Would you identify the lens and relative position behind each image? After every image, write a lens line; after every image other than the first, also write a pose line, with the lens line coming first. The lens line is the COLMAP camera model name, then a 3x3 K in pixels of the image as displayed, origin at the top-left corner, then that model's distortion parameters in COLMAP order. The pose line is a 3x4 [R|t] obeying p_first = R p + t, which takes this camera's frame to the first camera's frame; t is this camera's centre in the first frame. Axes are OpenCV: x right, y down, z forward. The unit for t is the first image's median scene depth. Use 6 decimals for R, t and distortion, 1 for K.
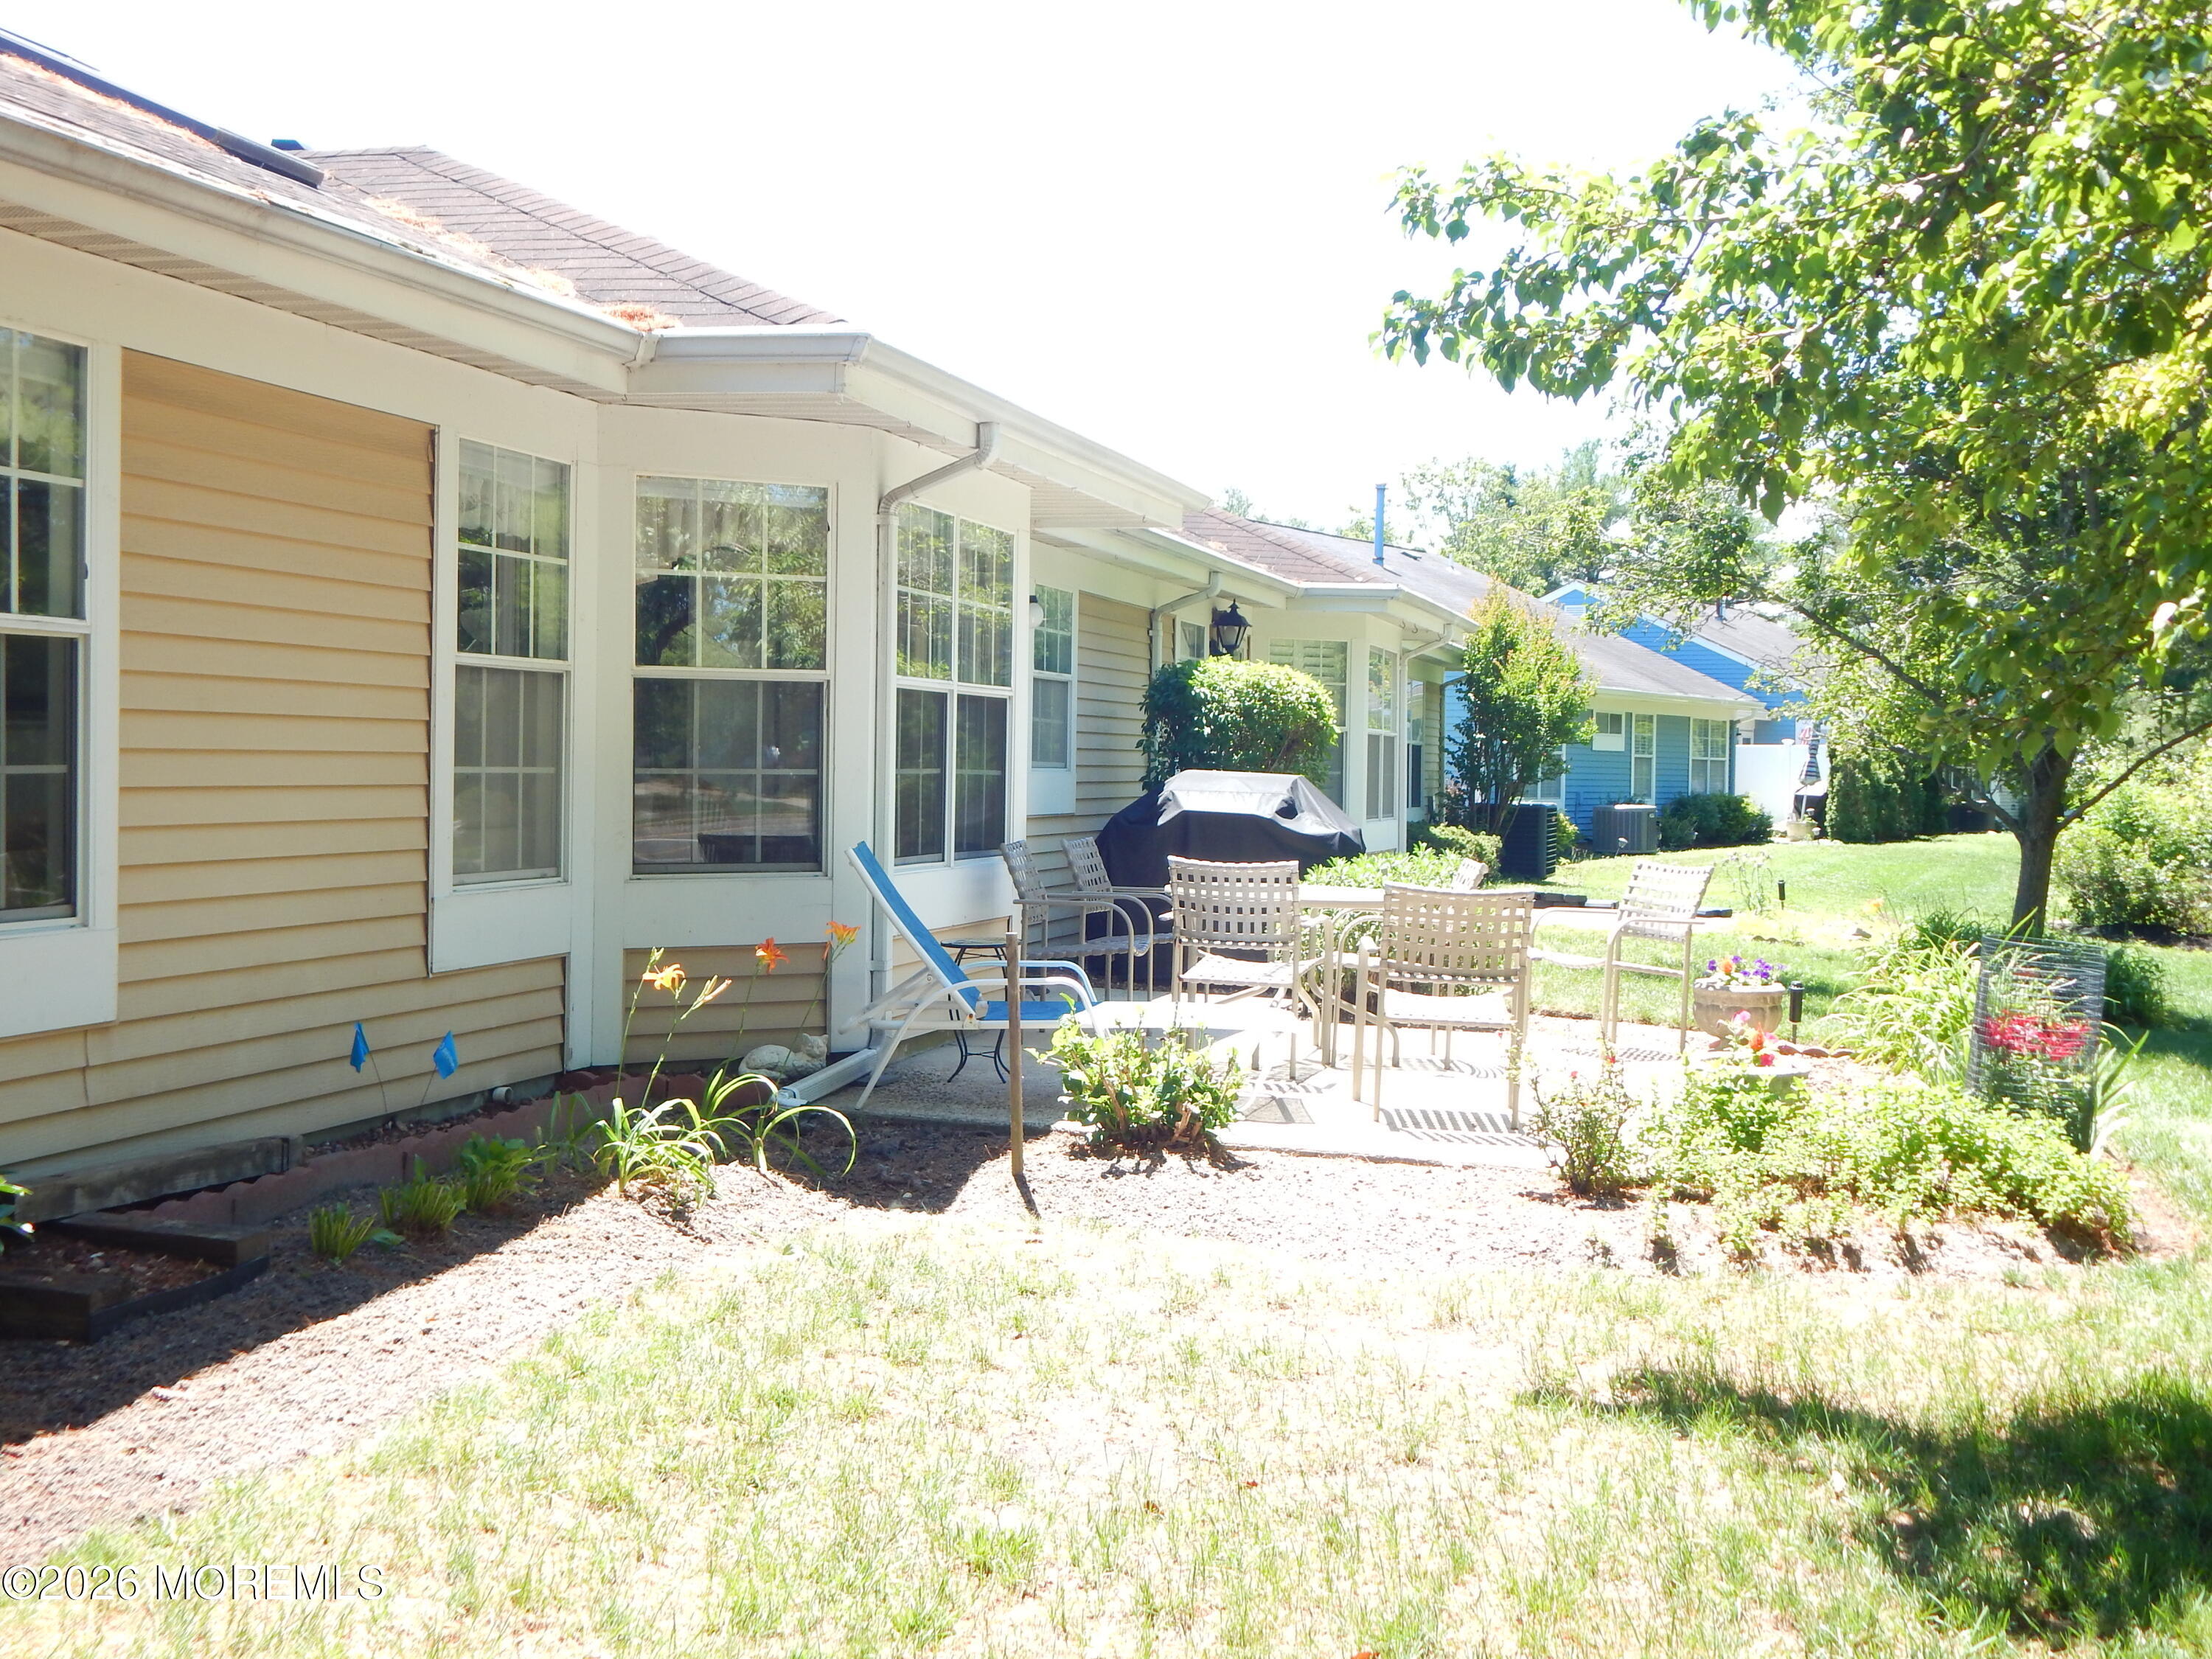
lens RADIAL K [[2485.5, 0, 1106.5], [0, 2485.5, 833.7], [0, 0, 1]] dist [0.001709, 0.000000]
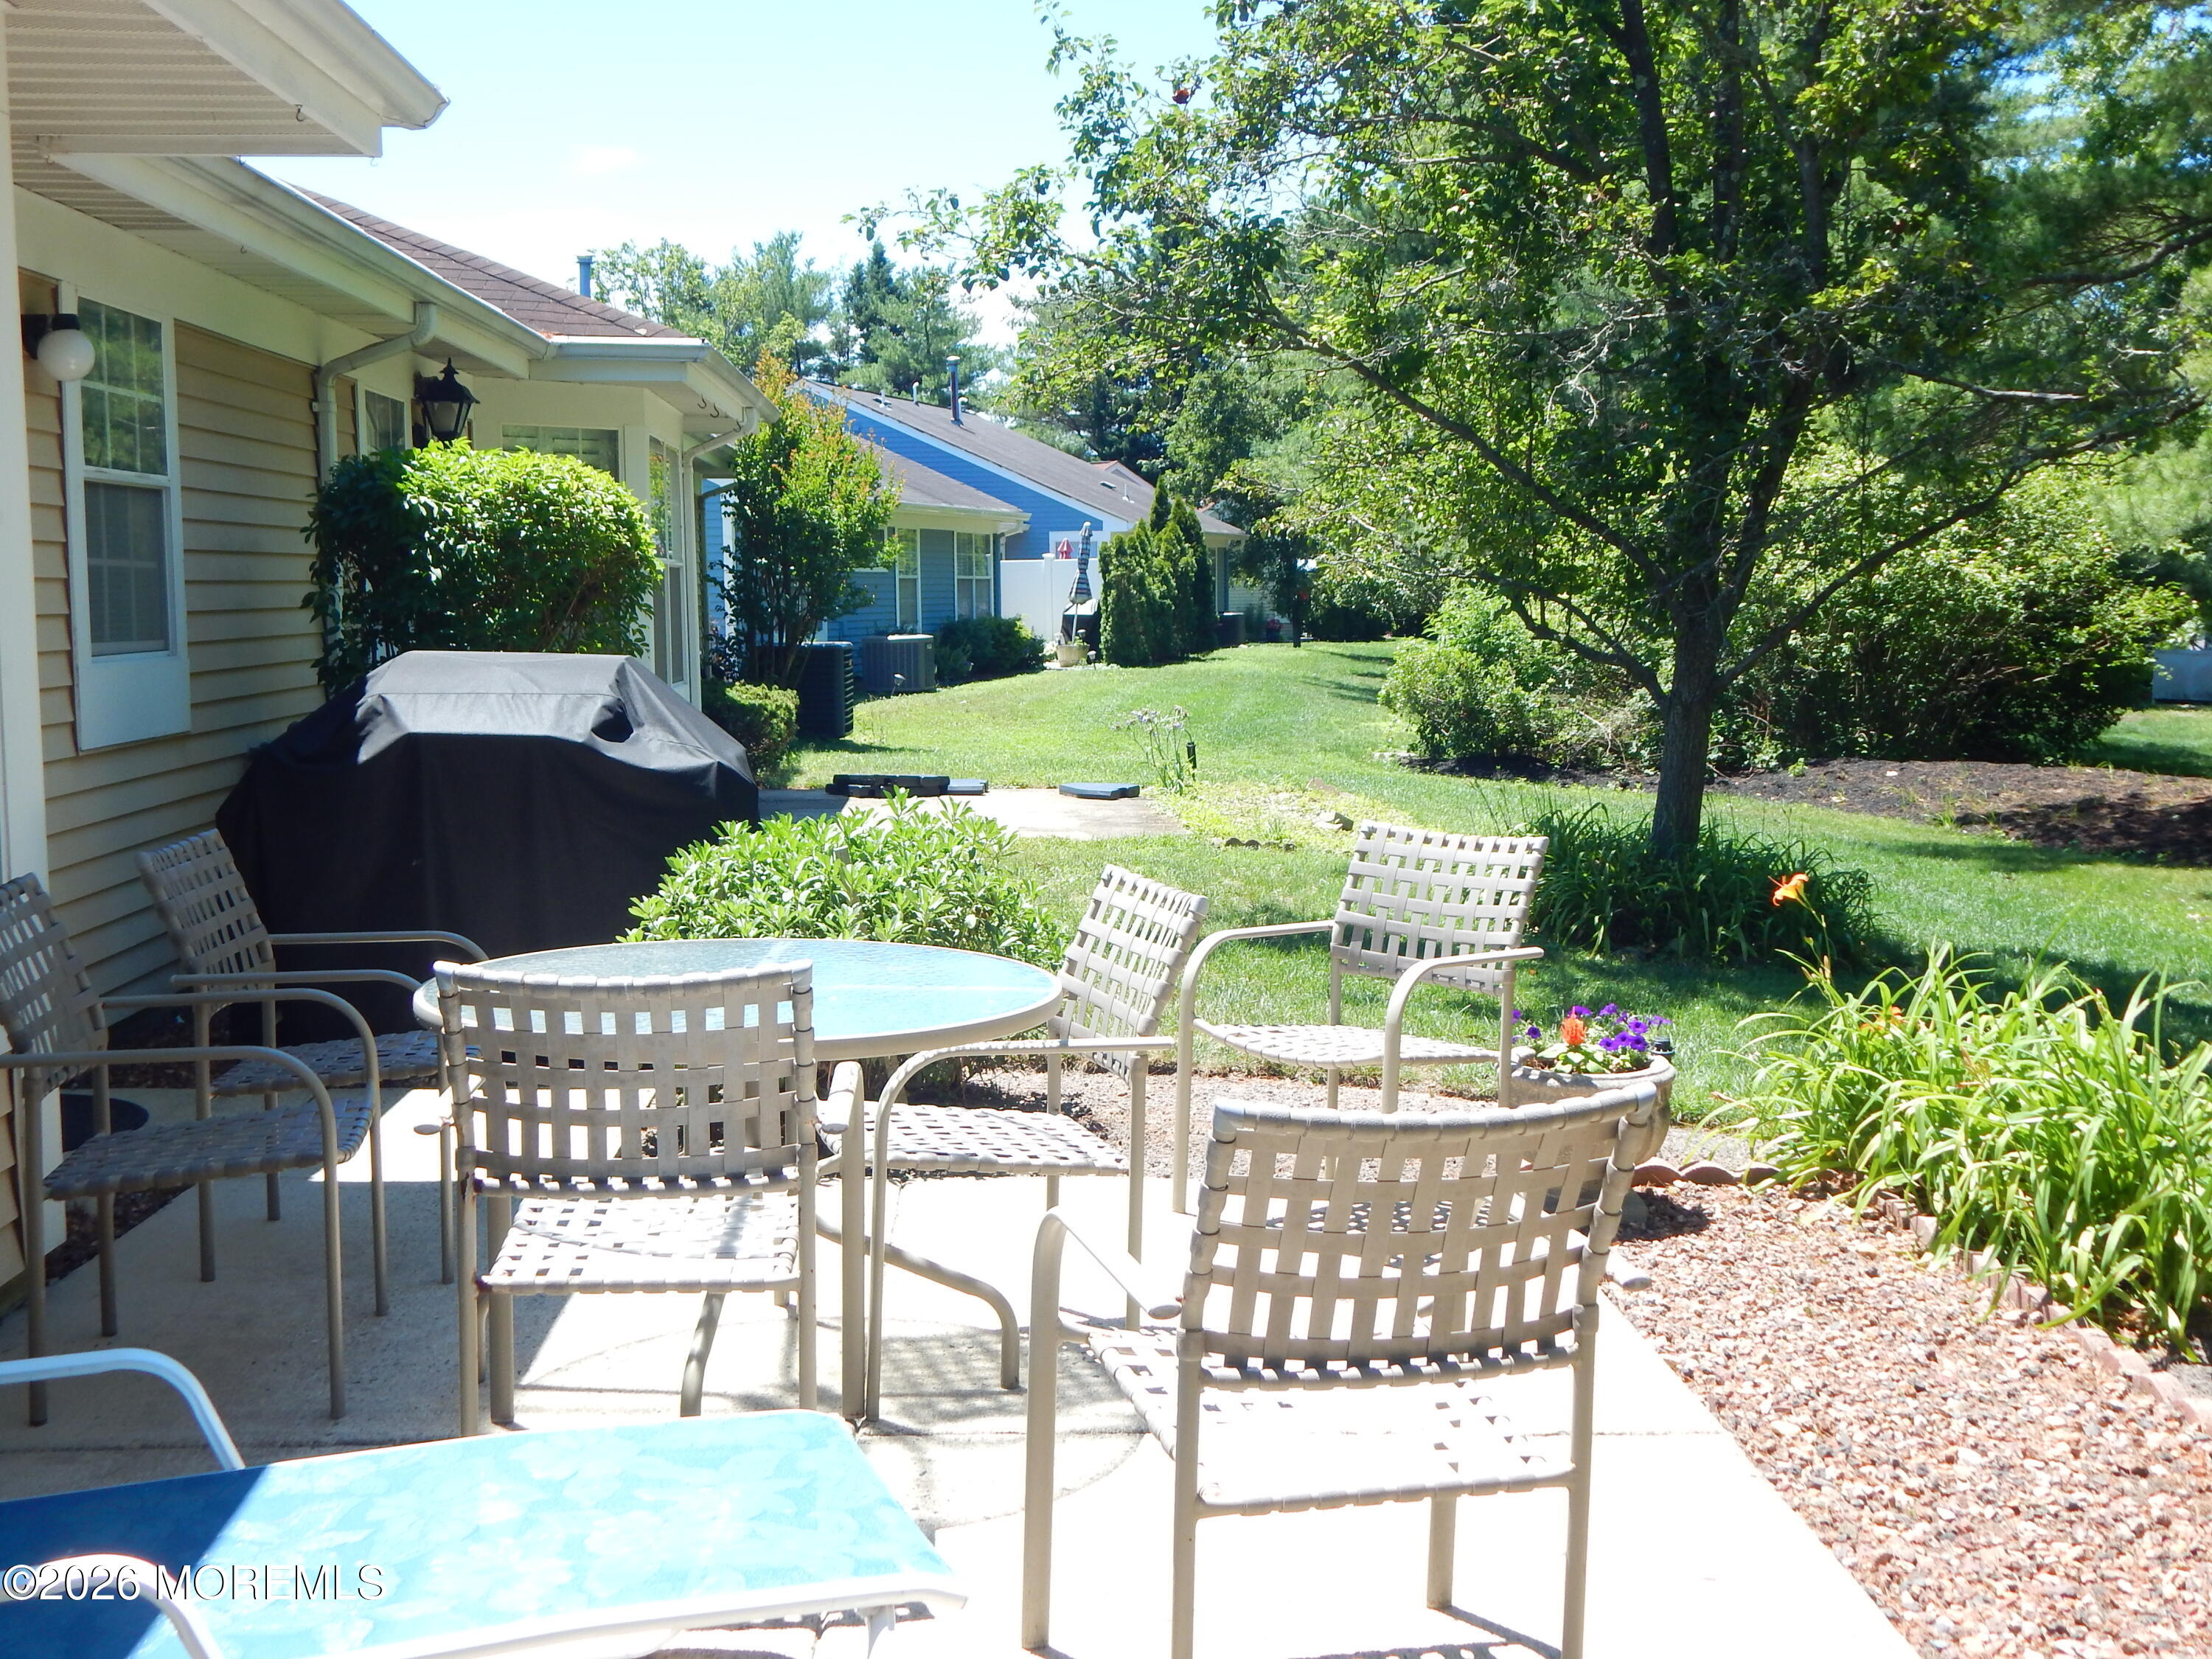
lens RADIAL K [[2485.5, 0, 1150.5], [0, 2485.5, 784.2], [0, 0, 1]] dist [0.001709, 0.000000]
pose [[0.941056, -0.052712, 0.334118, 0.001891], [0.034631, 0.997607, 0.059848, -0.015013], [-0.336473, -0.044750, 0.940629, 0.284053]]
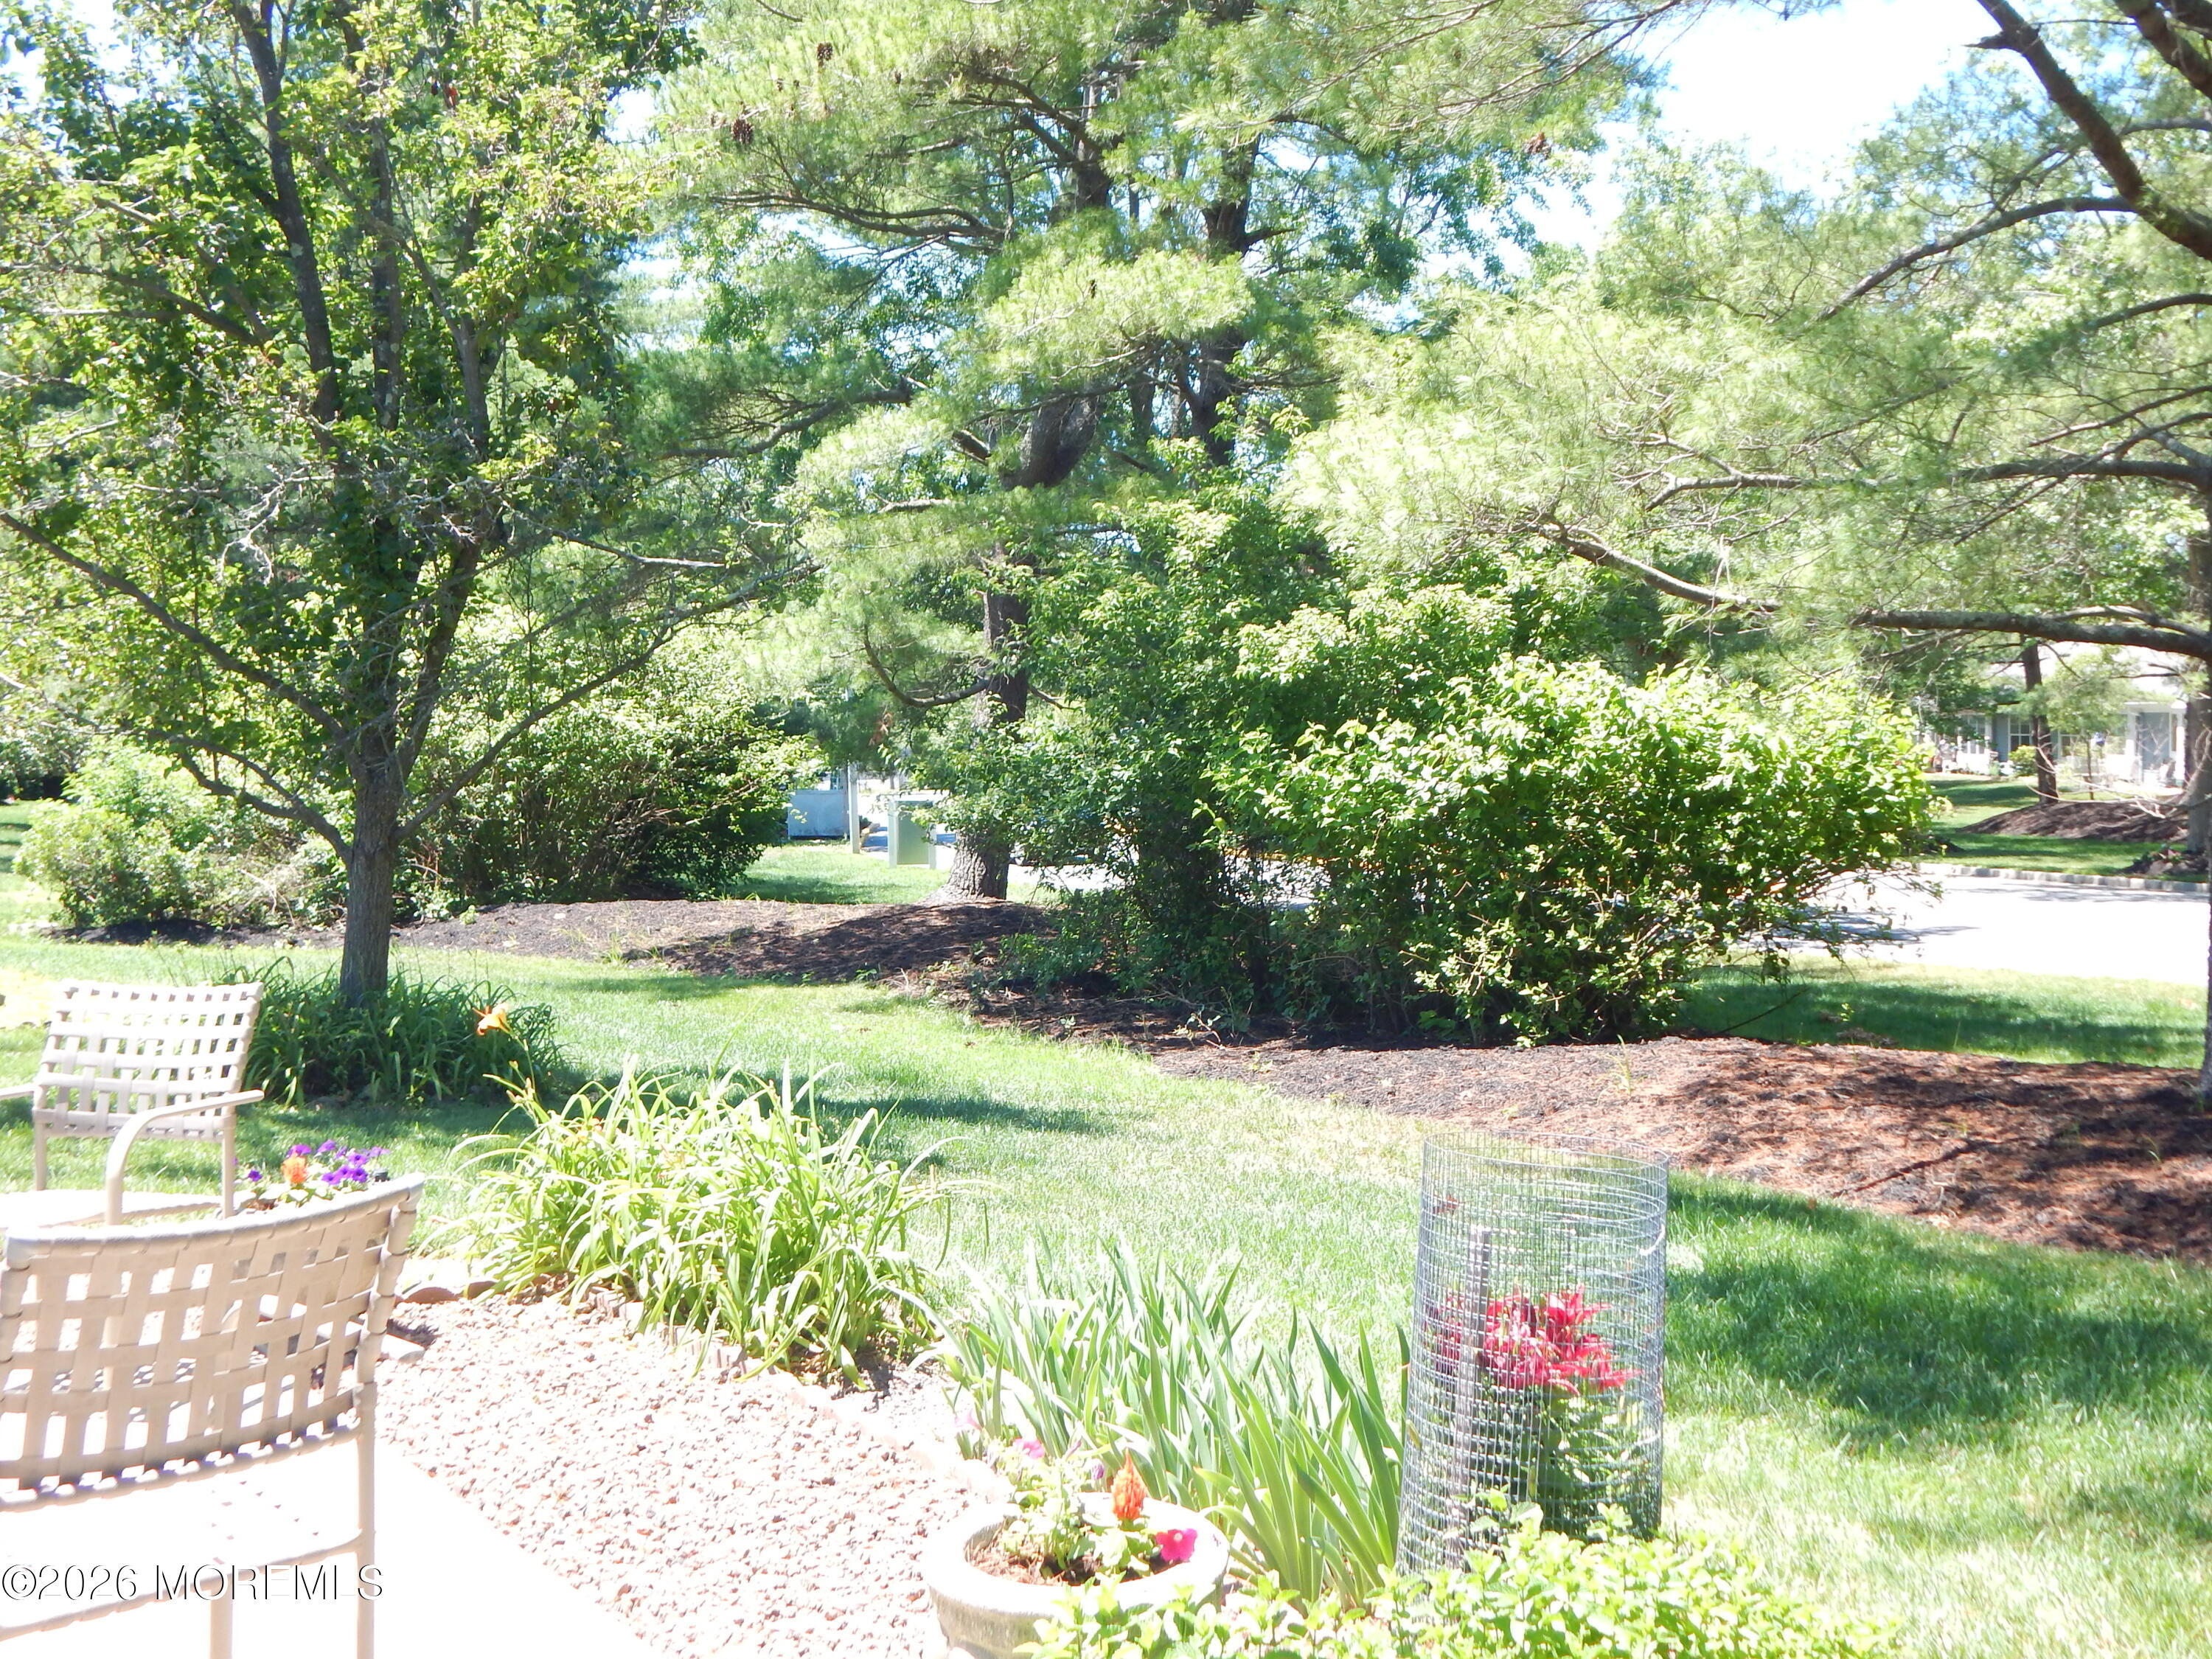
lens RADIAL K [[2485.5, 0, 1104.5], [0, 2485.5, 832.1], [0, 0, 1]] dist [0.001709, 0.000000]
pose [[0.655026, -0.070084, 0.752349, -0.012464], [0.057913, 0.997417, 0.042492, -0.015017], [-0.753384, 0.015738, 0.657393, 0.269923]]
